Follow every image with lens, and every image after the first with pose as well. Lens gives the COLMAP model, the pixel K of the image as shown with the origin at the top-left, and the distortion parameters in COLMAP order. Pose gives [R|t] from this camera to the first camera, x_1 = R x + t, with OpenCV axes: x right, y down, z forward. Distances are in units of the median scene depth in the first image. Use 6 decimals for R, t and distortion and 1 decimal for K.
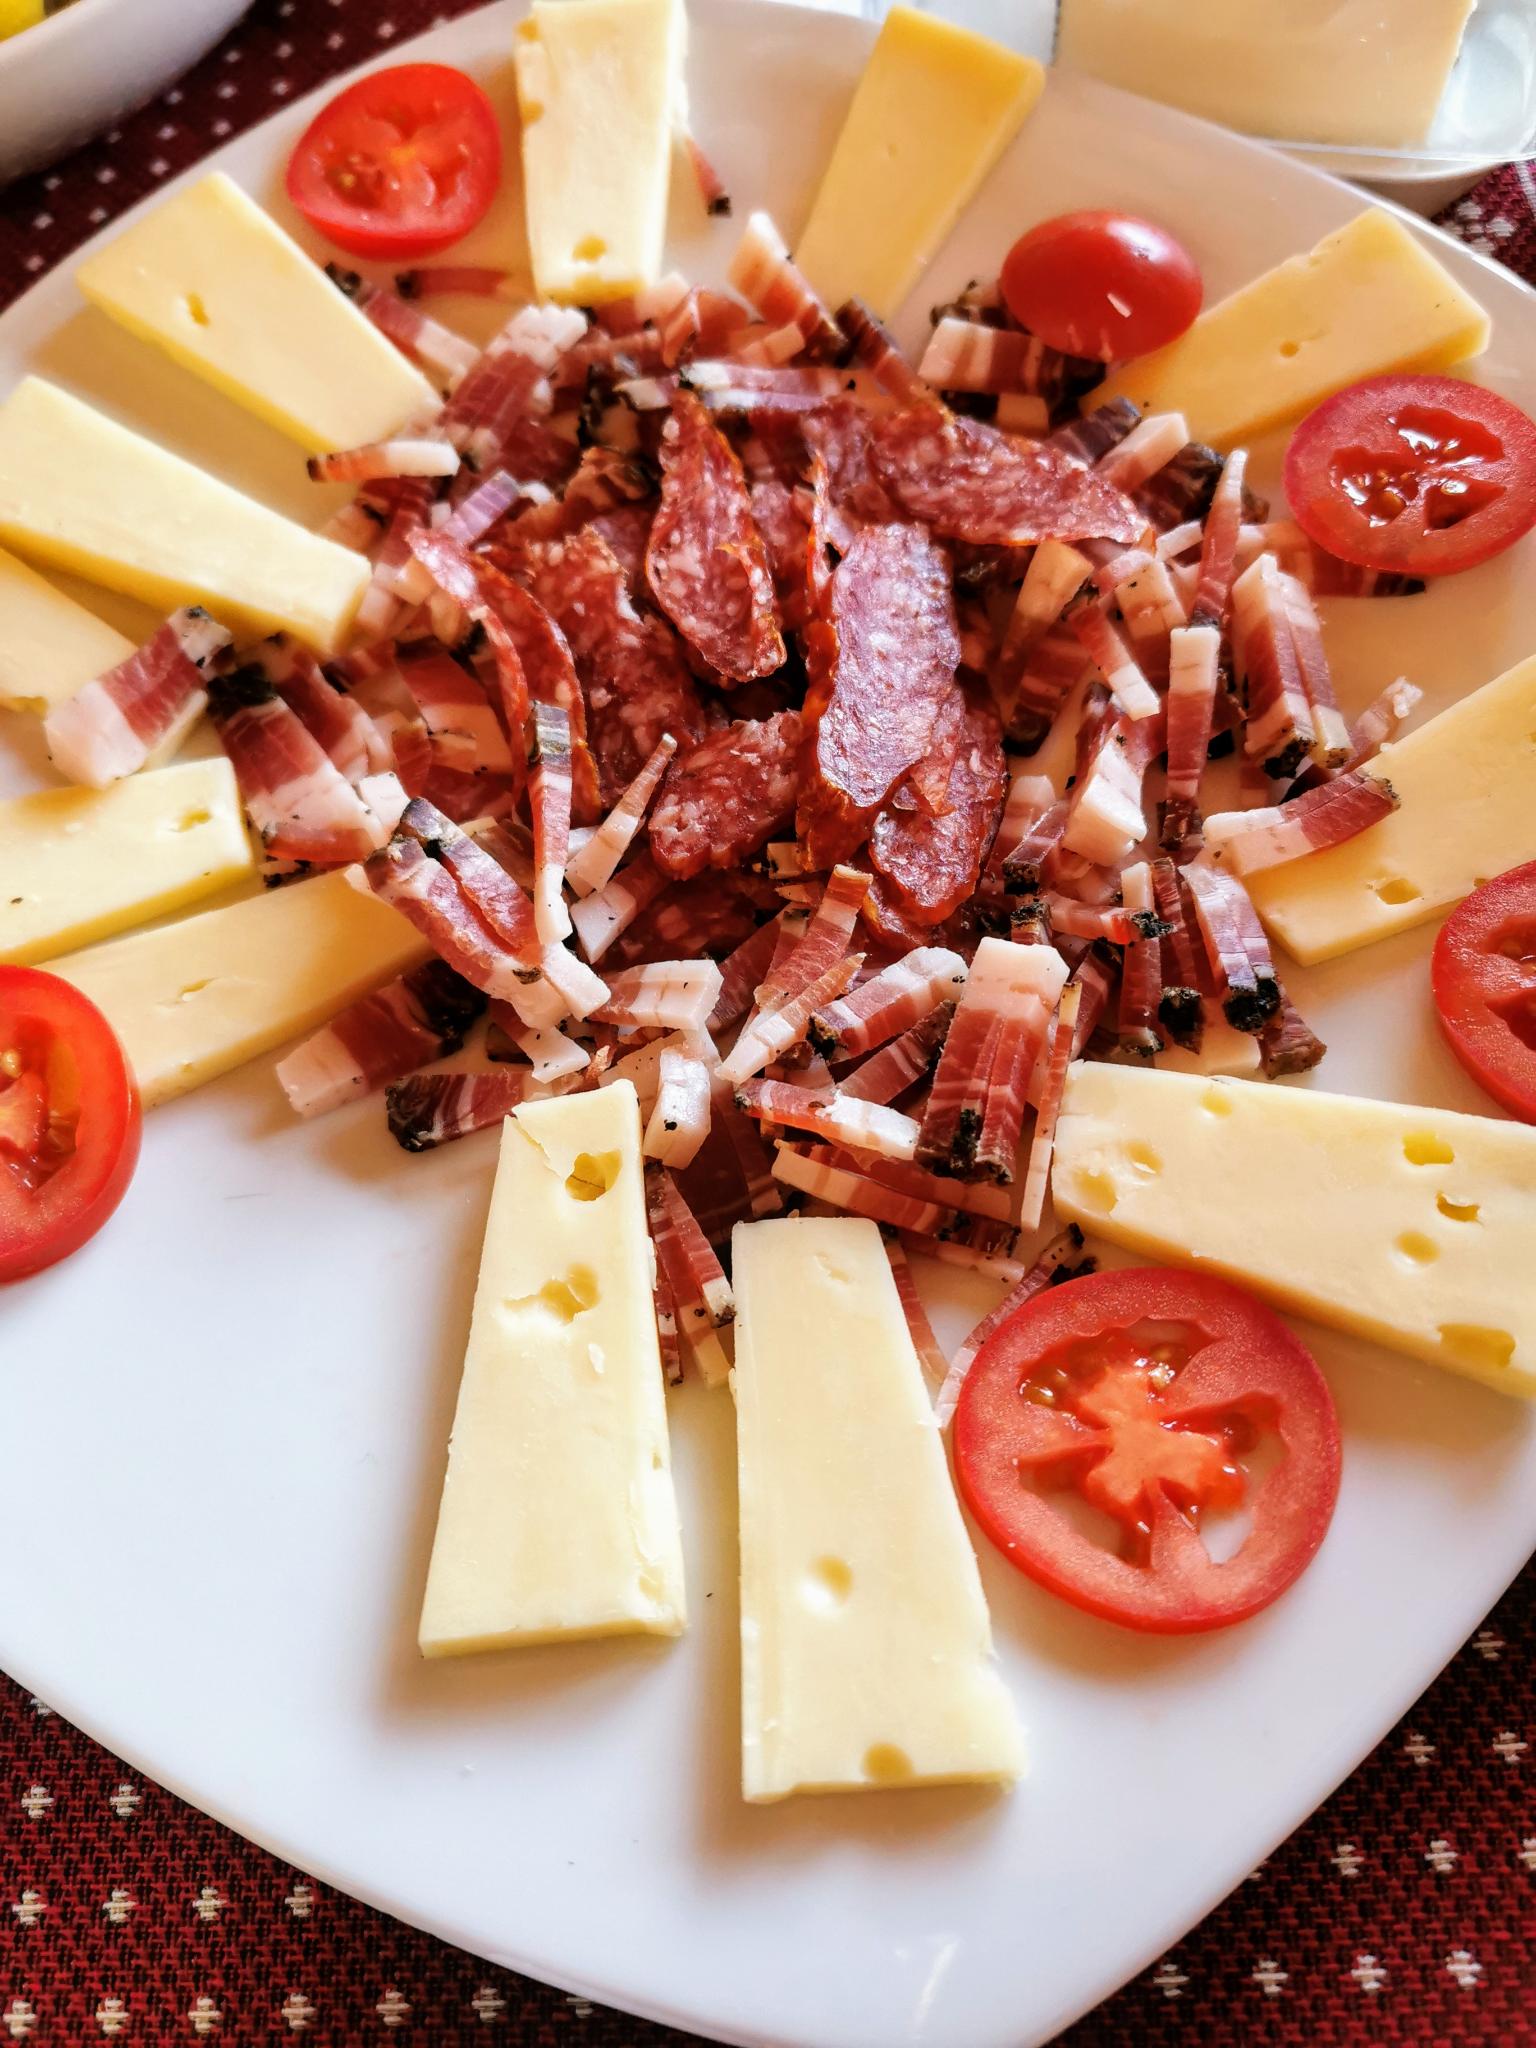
lens RADIAL K [[1612.9, 0, 771.8], [0, 1612.9, 1027.8], [0, 0, 1]] dist [-0.026495, -0.000399]
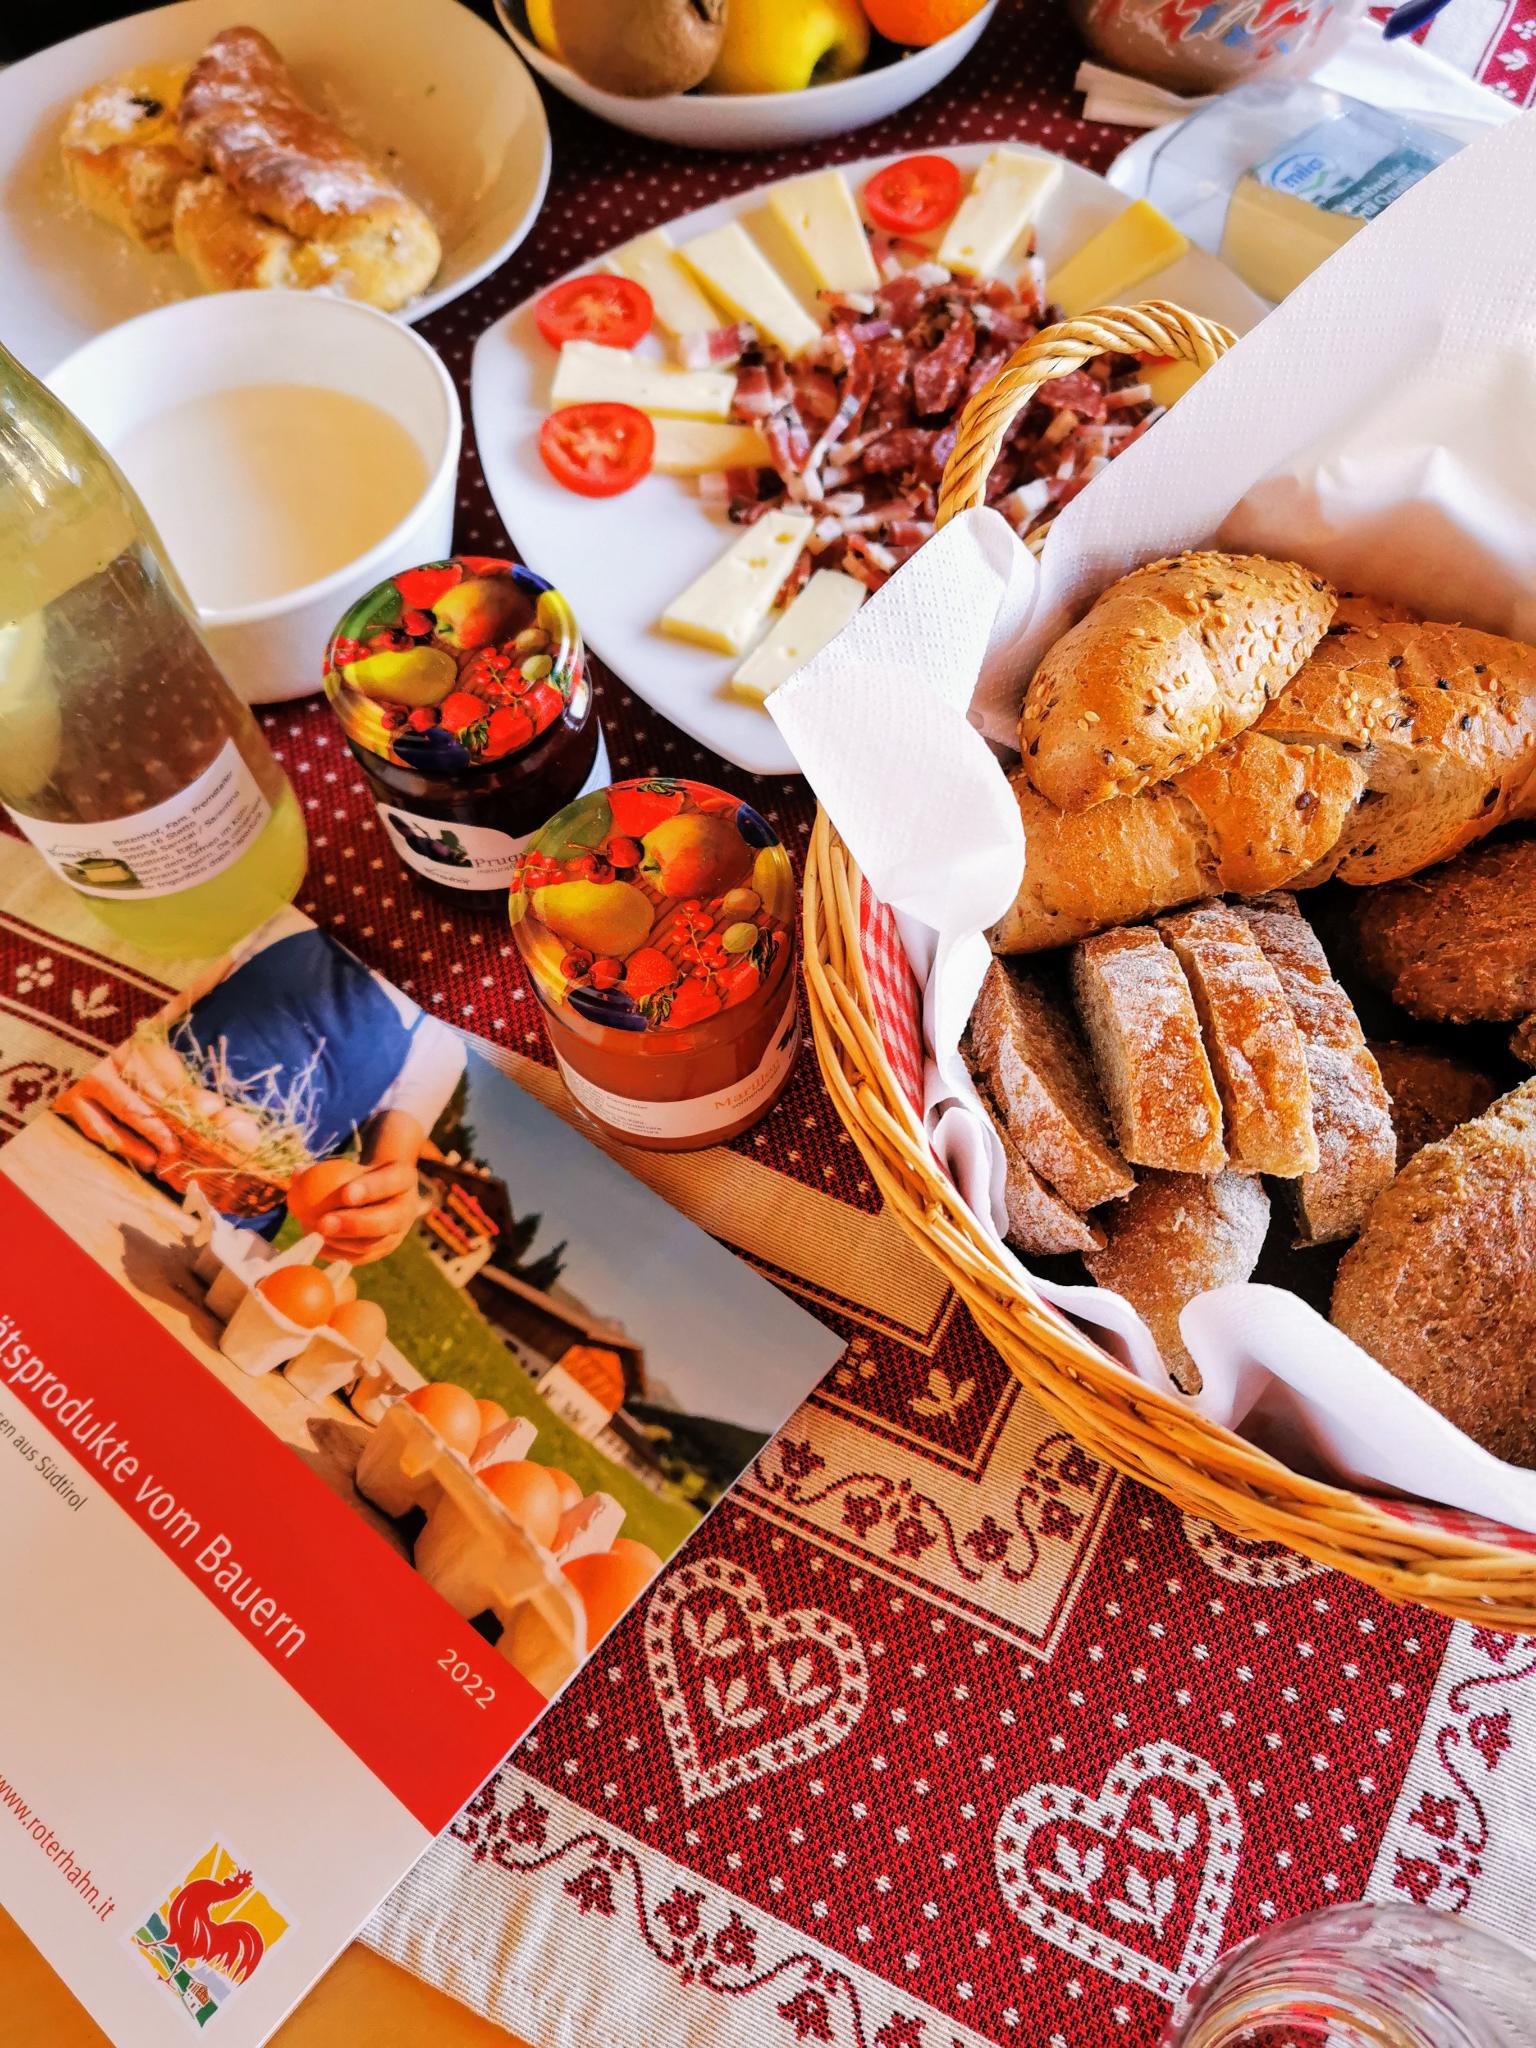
lens RADIAL K [[1612.9, 0, 763.1], [0, 1612.9, 1025.8], [0, 0, 1]] dist [-0.026495, -0.000399]
pose [[0.873125, 0.426945, -0.235309, 0.771739], [-0.437083, 0.899366, 0.009993, 0.745192], [0.215895, 0.094124, 0.971869, -1.438616]]
